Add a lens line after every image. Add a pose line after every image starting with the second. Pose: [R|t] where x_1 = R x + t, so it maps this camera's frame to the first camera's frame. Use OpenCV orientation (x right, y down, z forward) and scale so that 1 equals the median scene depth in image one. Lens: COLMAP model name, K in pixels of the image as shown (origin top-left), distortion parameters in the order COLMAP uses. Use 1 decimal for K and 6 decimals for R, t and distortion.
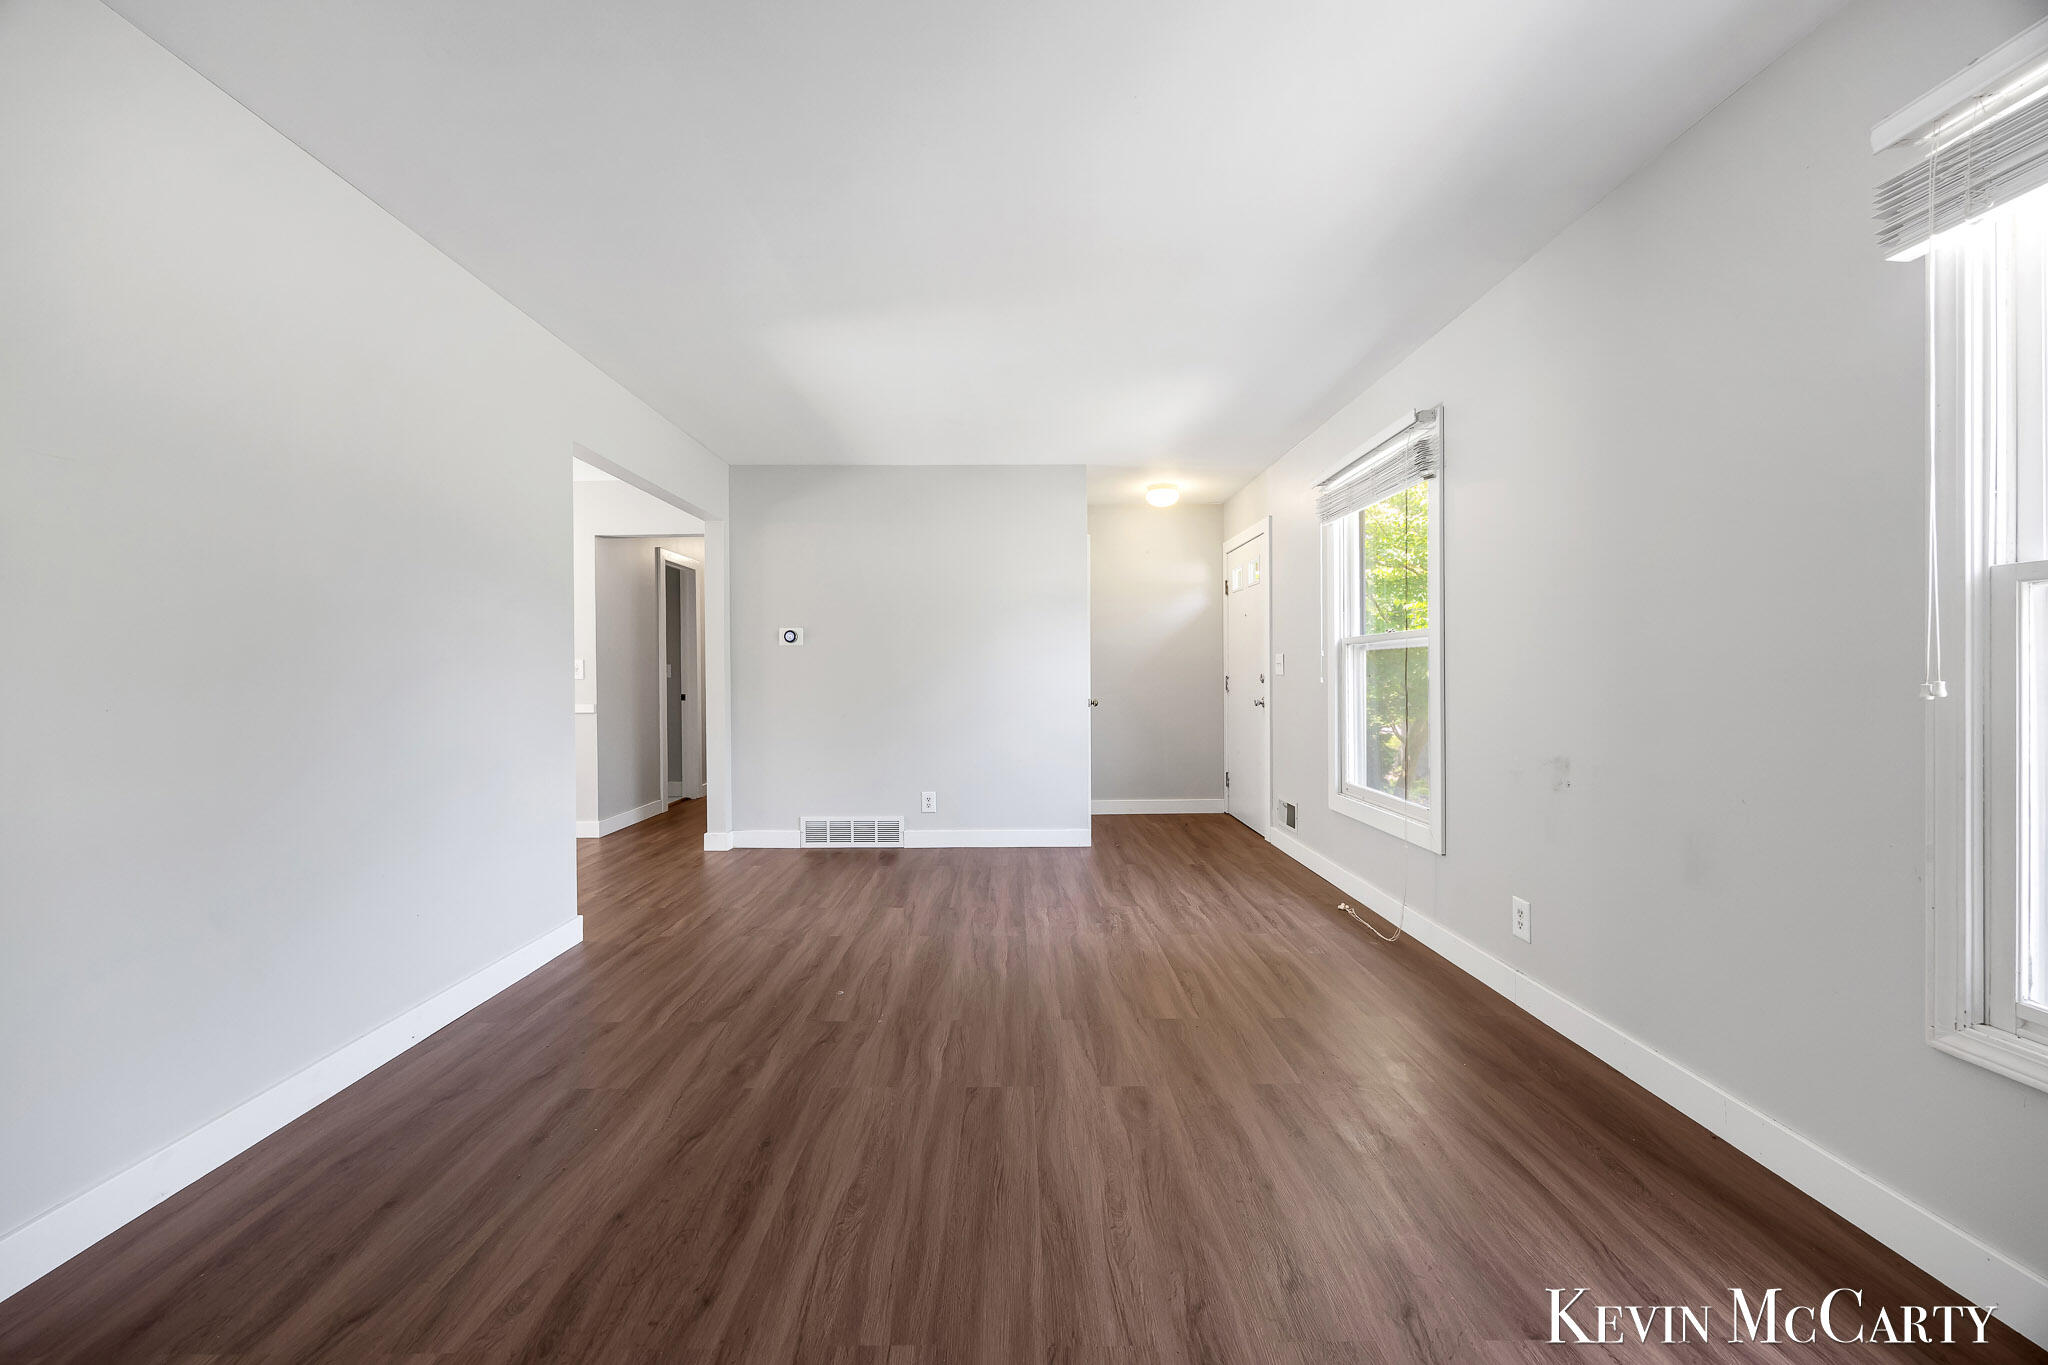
lens RADIAL K [[778.2, 0, 1024.0], [0, 778.2, 682.5], [0, 0, 1]] dist [-0.001775, 0.000004]
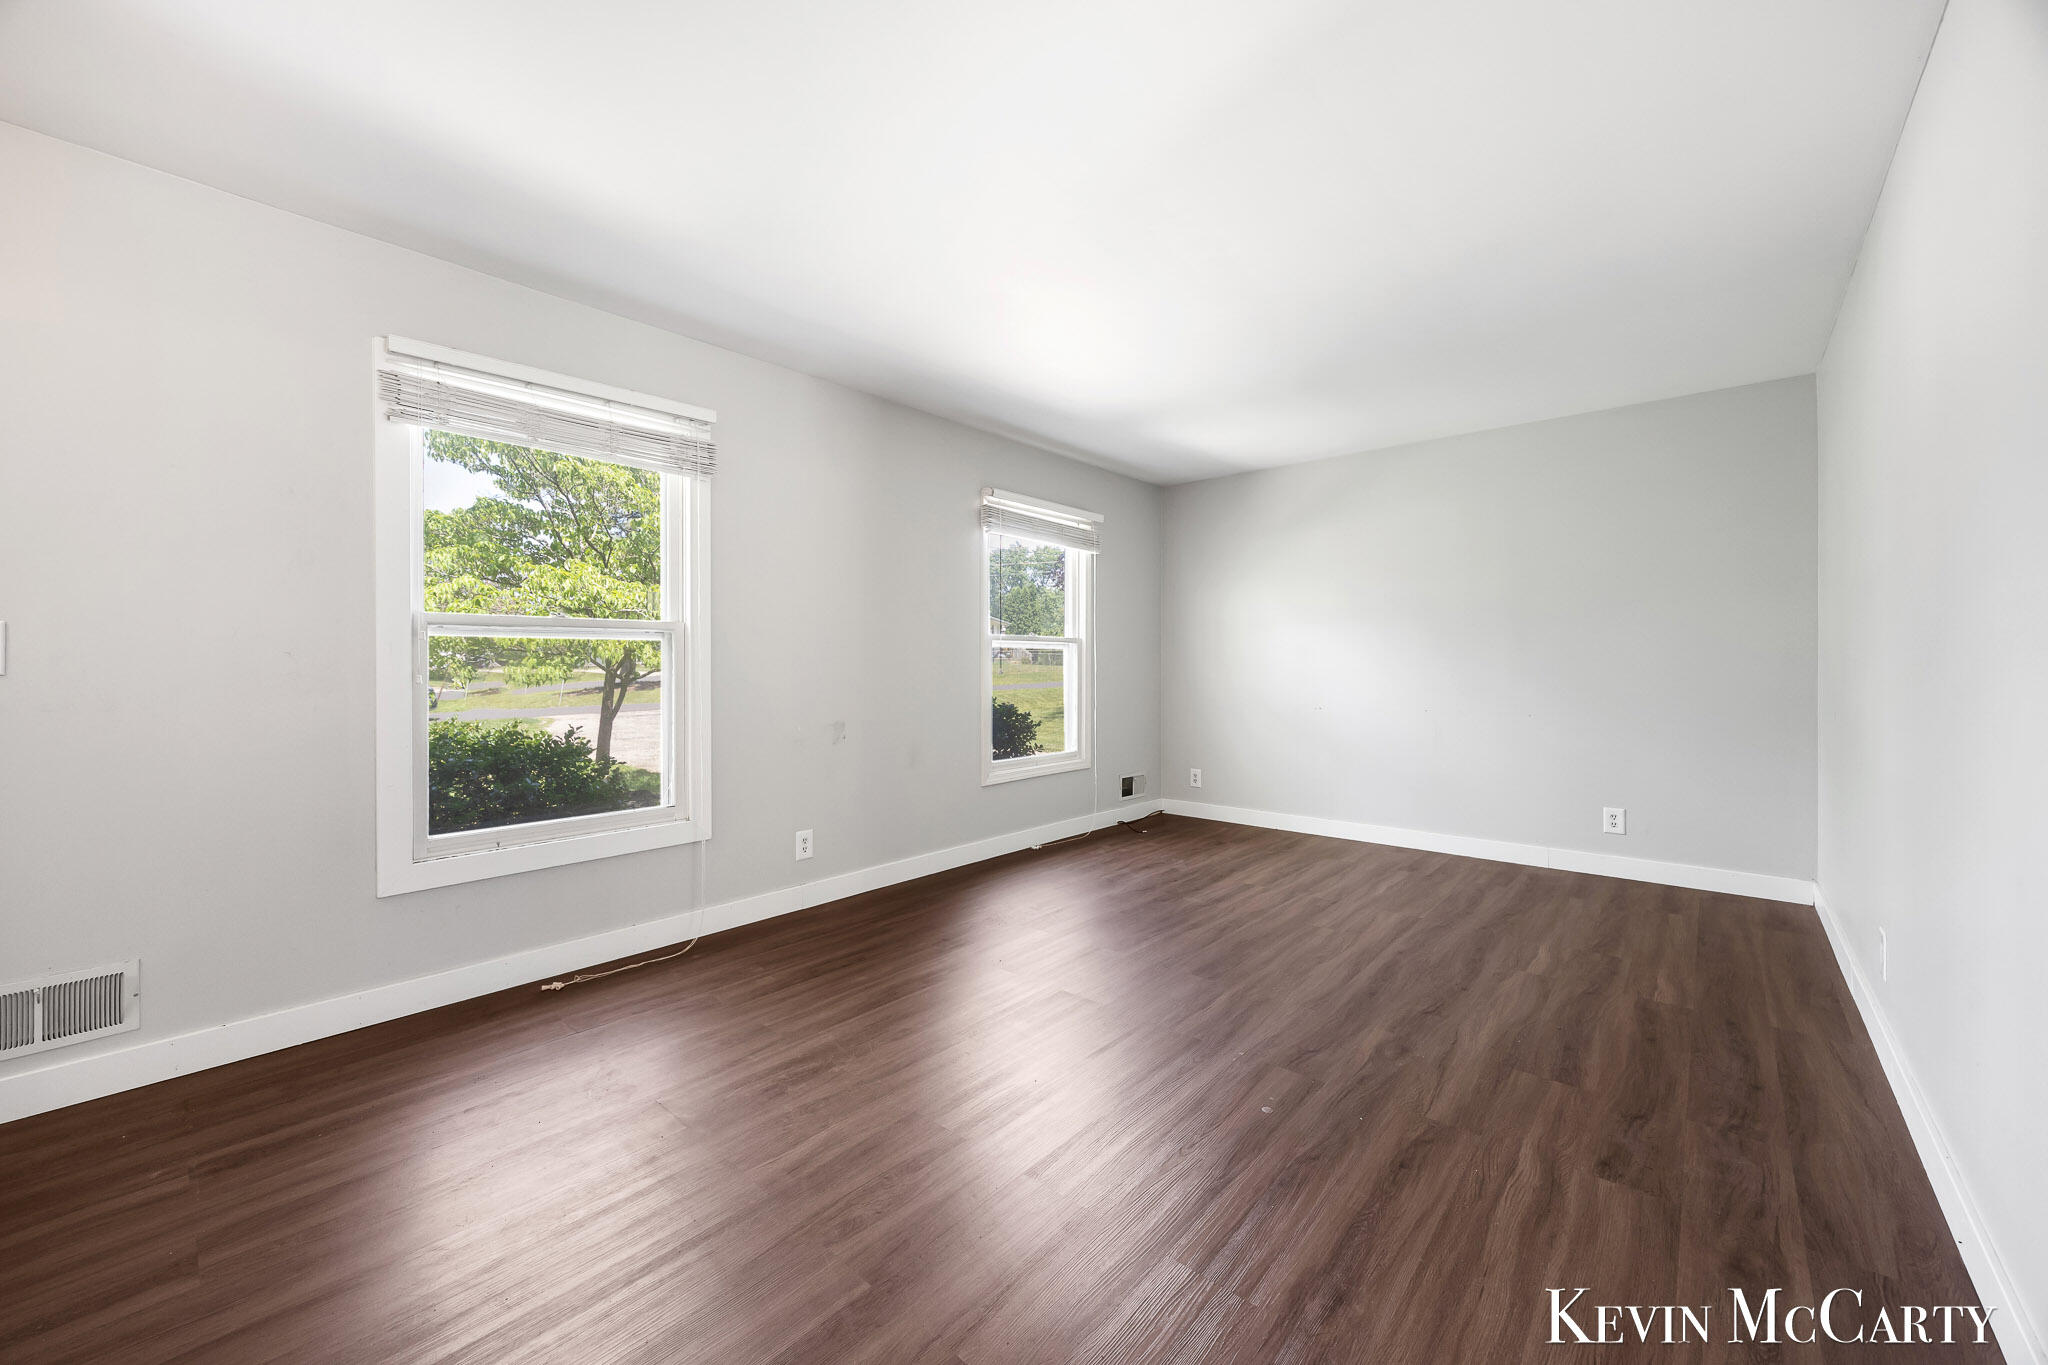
lens RADIAL K [[778.2, 0, 1024.0], [0, 778.2, 682.5], [0, 0, 1]] dist [-0.001775, 0.000004]
pose [[-0.741252, -0.009565, 0.671158, -0.629763], [0.012303, 0.999537, 0.027833, -0.020064], [-0.671114, 0.028889, -0.740791, 1.920585]]
